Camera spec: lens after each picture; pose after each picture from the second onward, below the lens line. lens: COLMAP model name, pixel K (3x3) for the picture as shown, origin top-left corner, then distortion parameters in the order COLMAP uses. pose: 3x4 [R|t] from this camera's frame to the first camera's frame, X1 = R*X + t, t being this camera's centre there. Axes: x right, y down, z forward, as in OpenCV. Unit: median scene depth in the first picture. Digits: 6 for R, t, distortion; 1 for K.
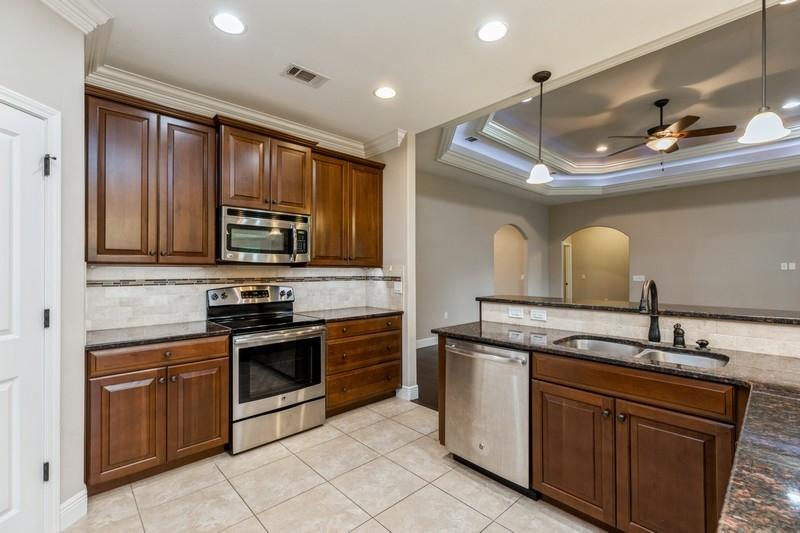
lens RADIAL K [[359.9, 0, 395.5], [0, 359.9, 267.3], [0, 0, 1]] dist [0.007916, -0.001746]
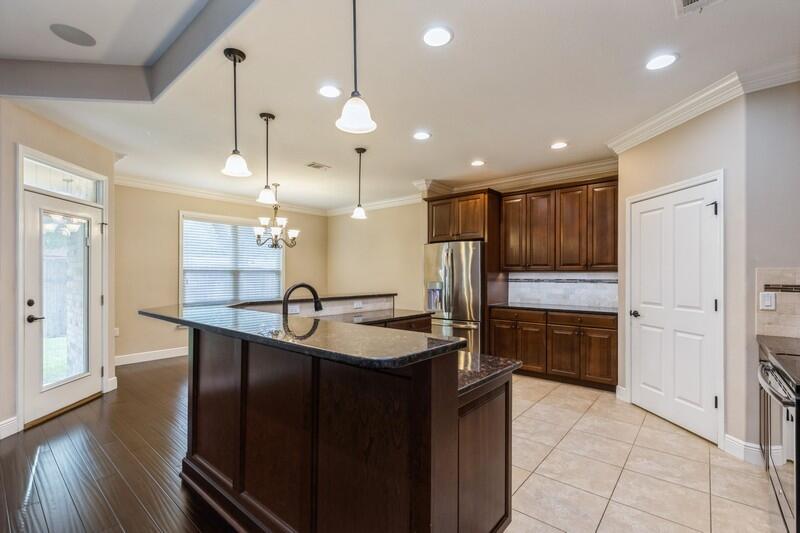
lens RADIAL K [[359.9, 0, 406.8], [0, 359.9, 273.9], [0, 0, 1]] dist [0.007916, -0.001746]
pose [[-0.990530, 0.000087, -0.137296, 0.322915], [0.001558, 0.999943, -0.010604, 0.010206], [0.137288, -0.010718, -0.990473, 1.300244]]
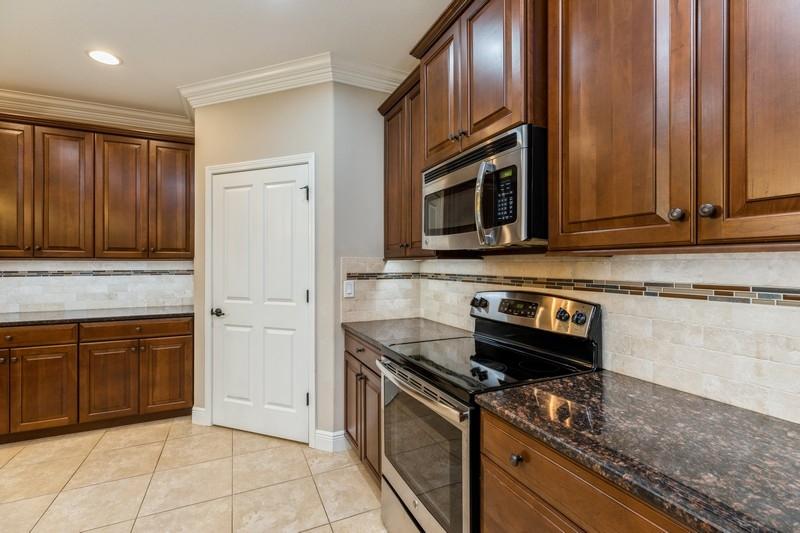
lens RADIAL K [[359.9, 0, 398.2], [0, 359.9, 264.3], [0, 0, 1]] dist [0.007916, -0.001746]
pose [[-0.314552, 0.000808, -0.949240, 0.178393], [0.008701, 0.999960, -0.002032, 0.008870], [0.949200, -0.008898, -0.314547, 0.995725]]
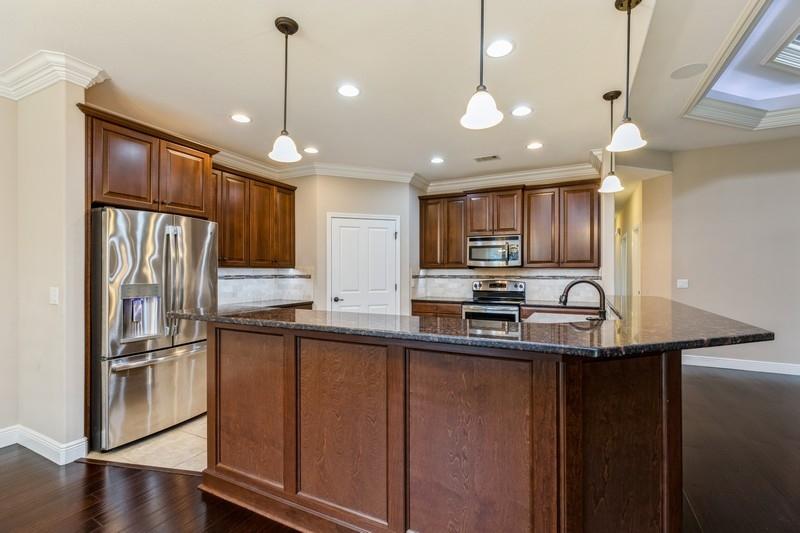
lens RADIAL K [[359.9, 0, 402.0], [0, 359.9, 278.0], [0, 0, 1]] dist [0.007916, -0.001746]
pose [[0.357070, 0.019714, -0.933870, 0.996883], [0.006304, 0.999704, 0.023515, -0.001453], [0.934056, -0.014284, 0.356840, -0.003808]]
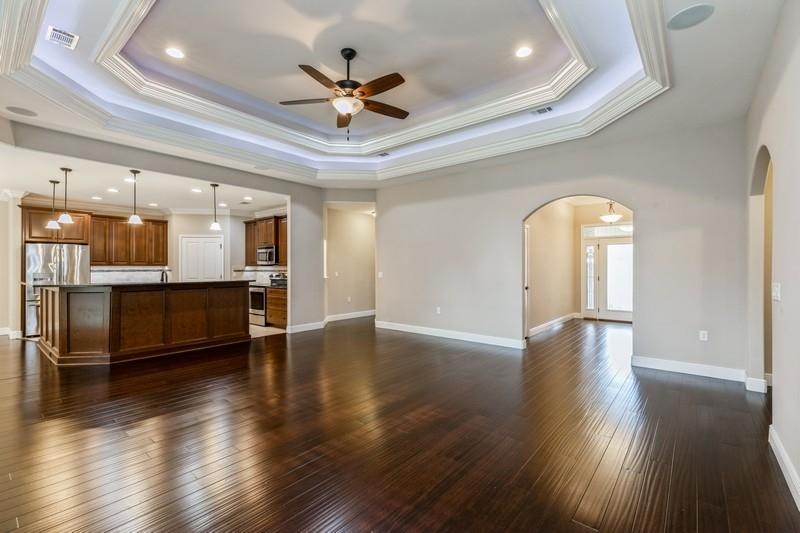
lens RADIAL K [[359.9, 0, 400.5], [0, 359.9, 272.5], [0, 0, 1]] dist [0.007916, -0.001746]
pose [[0.126831, 0.013804, -0.991828, 2.375666], [0.009612, 0.999839, 0.015145, 0.016239], [0.991878, -0.011455, 0.126678, 1.557096]]
